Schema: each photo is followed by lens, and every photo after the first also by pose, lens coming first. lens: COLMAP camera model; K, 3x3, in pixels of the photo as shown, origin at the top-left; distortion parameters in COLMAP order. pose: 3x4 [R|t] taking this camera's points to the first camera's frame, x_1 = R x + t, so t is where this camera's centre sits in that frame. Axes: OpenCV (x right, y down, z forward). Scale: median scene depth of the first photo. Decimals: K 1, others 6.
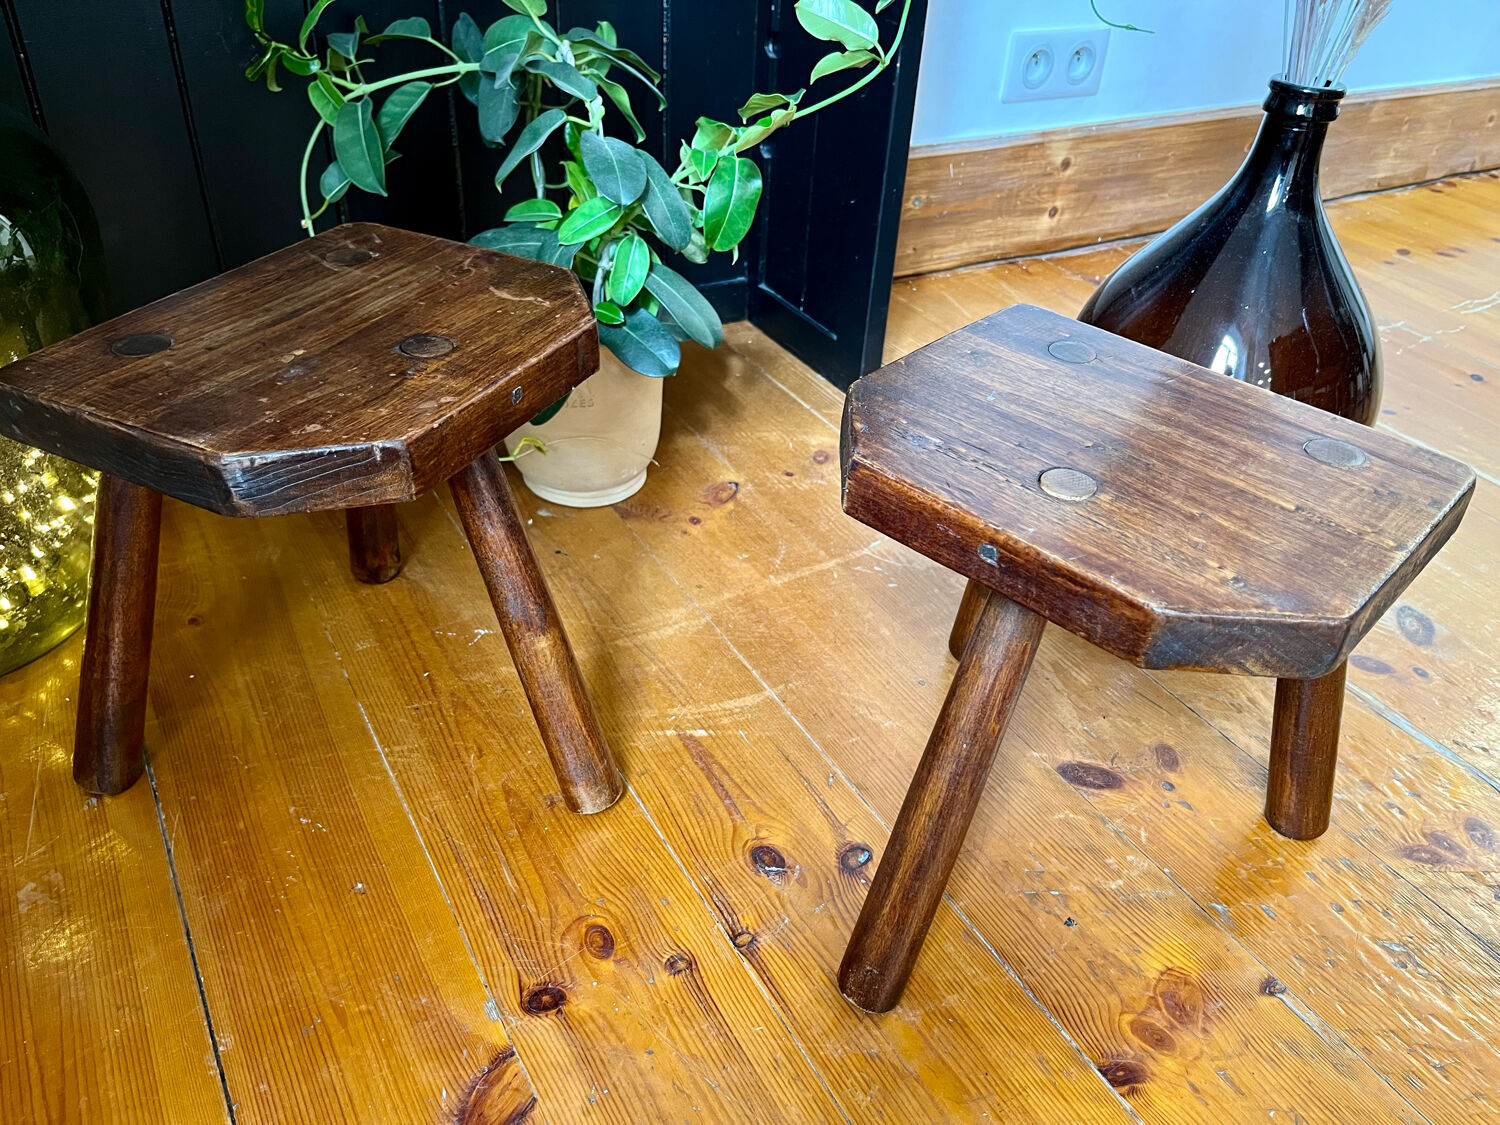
lens RADIAL K [[1144.6, 0, 755.4], [0, 1144.6, 569.8], [0, 0, 1]] dist [0.054026, -0.082732]
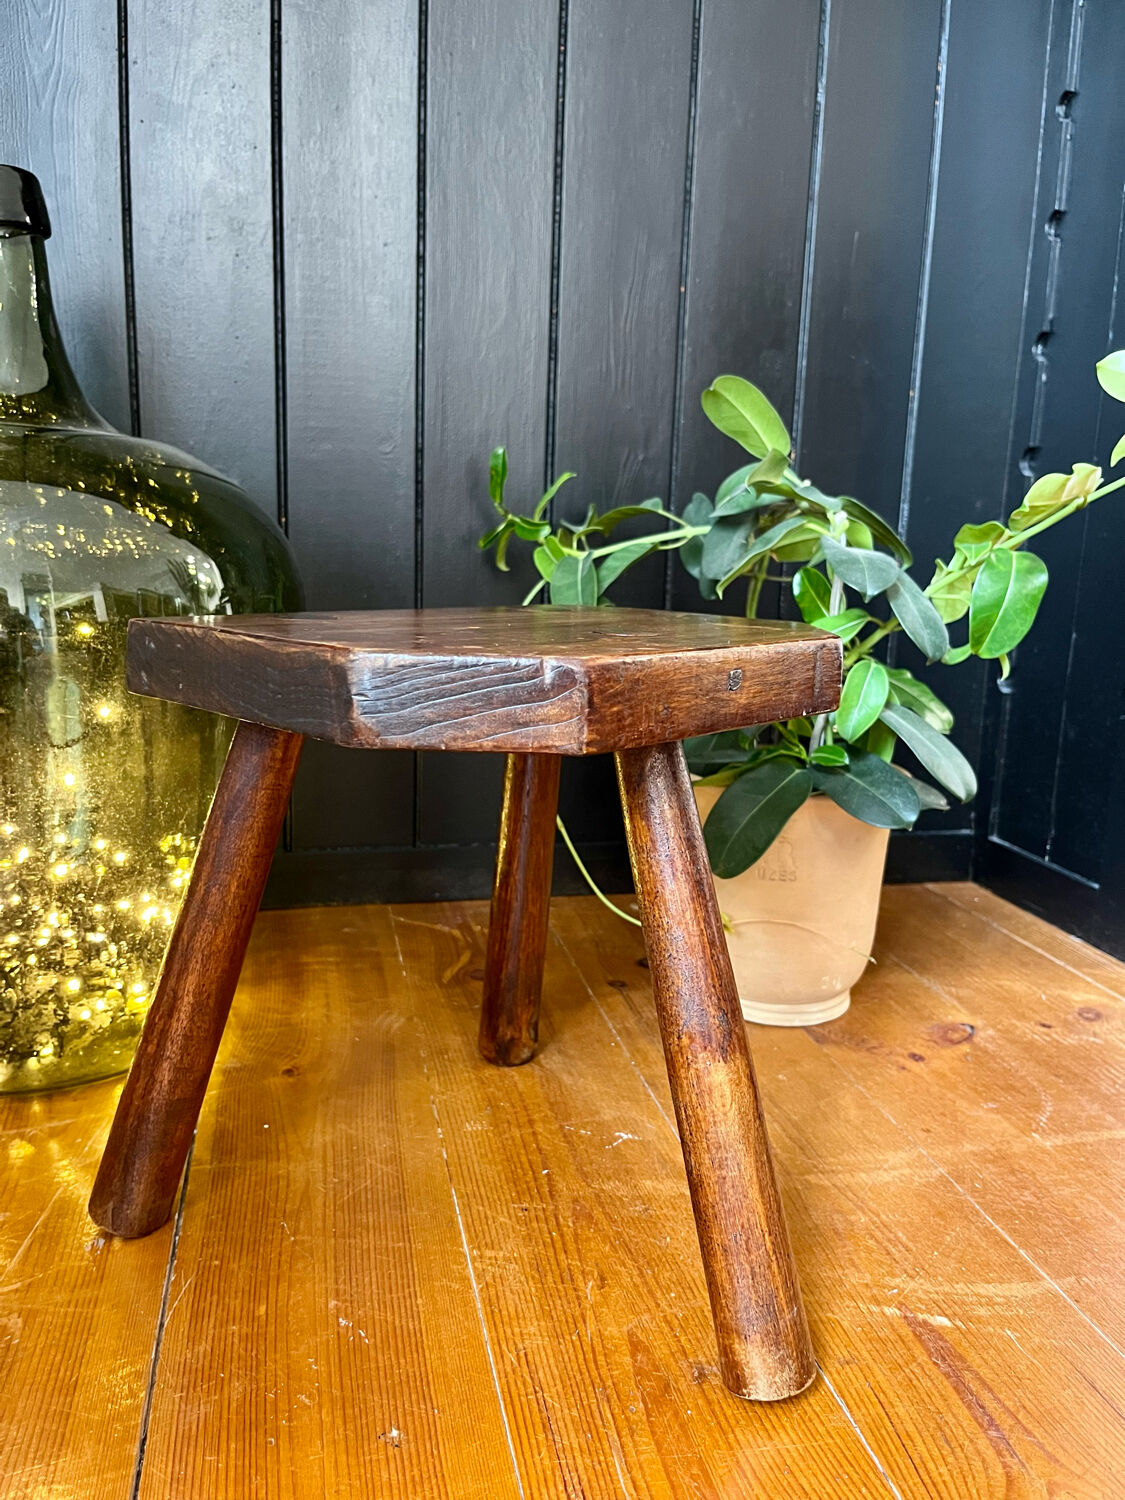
lens RADIAL K [[1144.6, 0, 566.2], [0, 1144.6, 756.5], [0, 0, 1]] dist [0.054026, -0.082732]
pose [[0.952178, 0.038302, -0.303134, -0.073293], [-0.165077, 0.899340, -0.404892, 0.178303], [0.257112, 0.435570, 0.862654, 0.307171]]
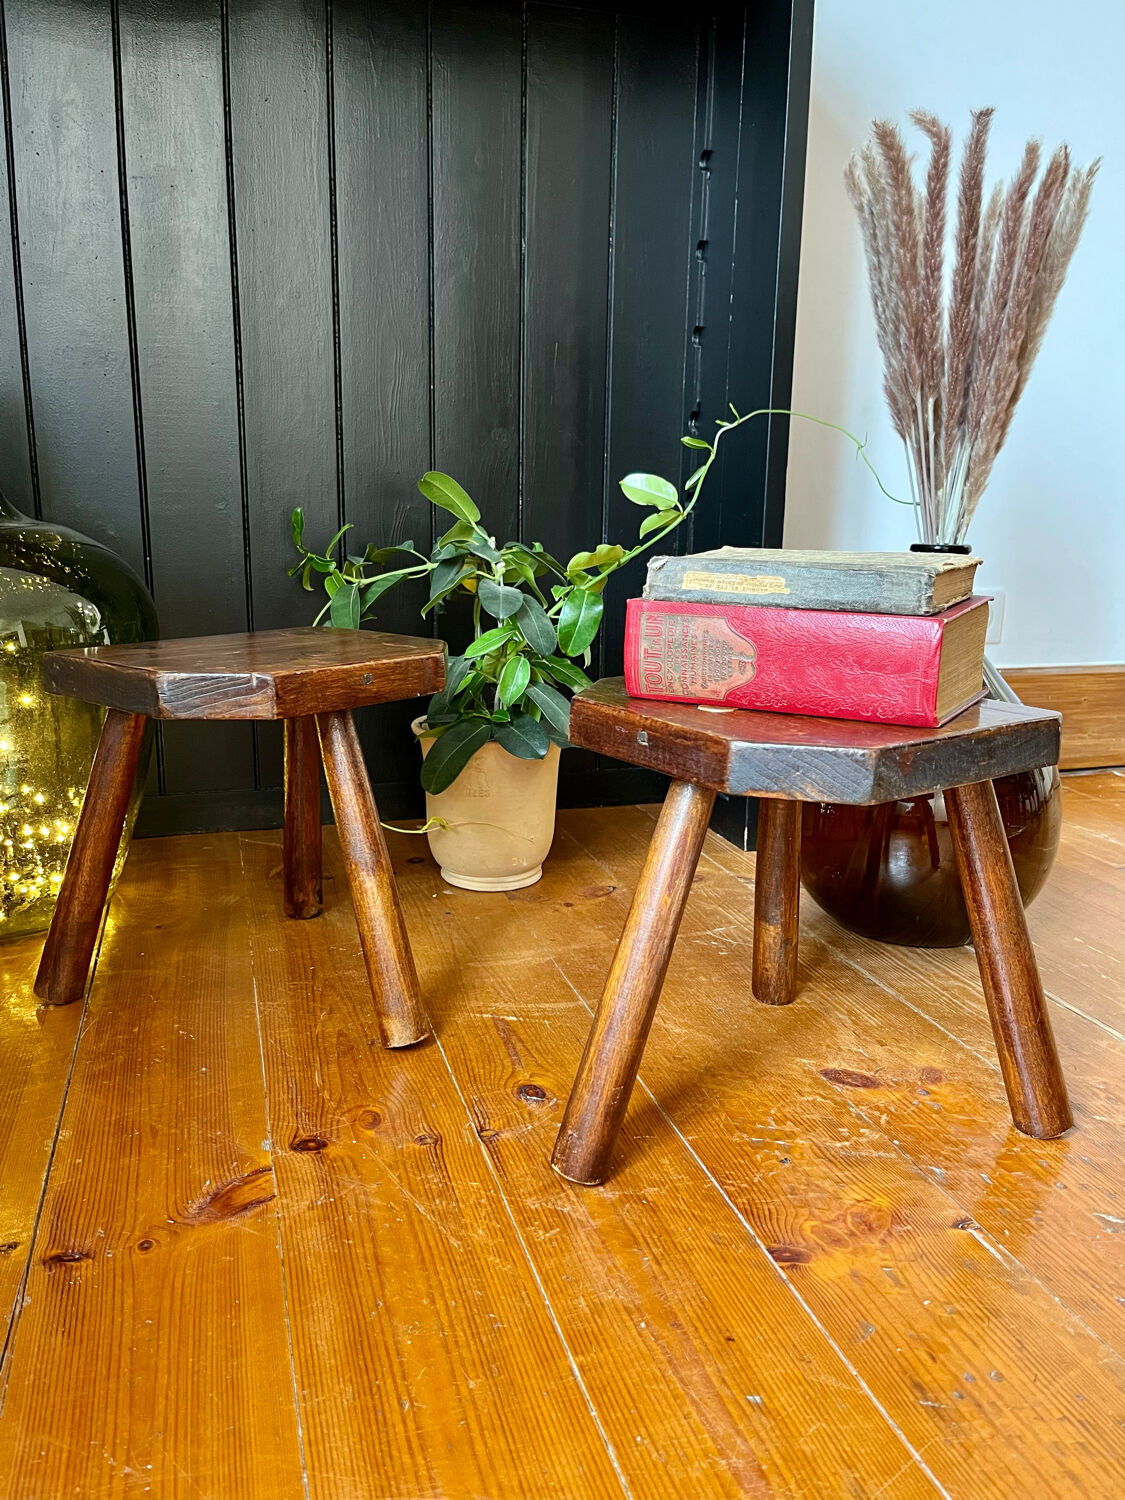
lens RADIAL K [[1144.6, 0, 563.7], [0, 1144.6, 760.3], [0, 0, 1]] dist [0.054026, -0.082732]
pose [[0.971277, 0.018475, -0.237235, 0.318661], [-0.110896, 0.917238, -0.382593, 0.395635], [0.210532, 0.397912, 0.892940, -0.159852]]
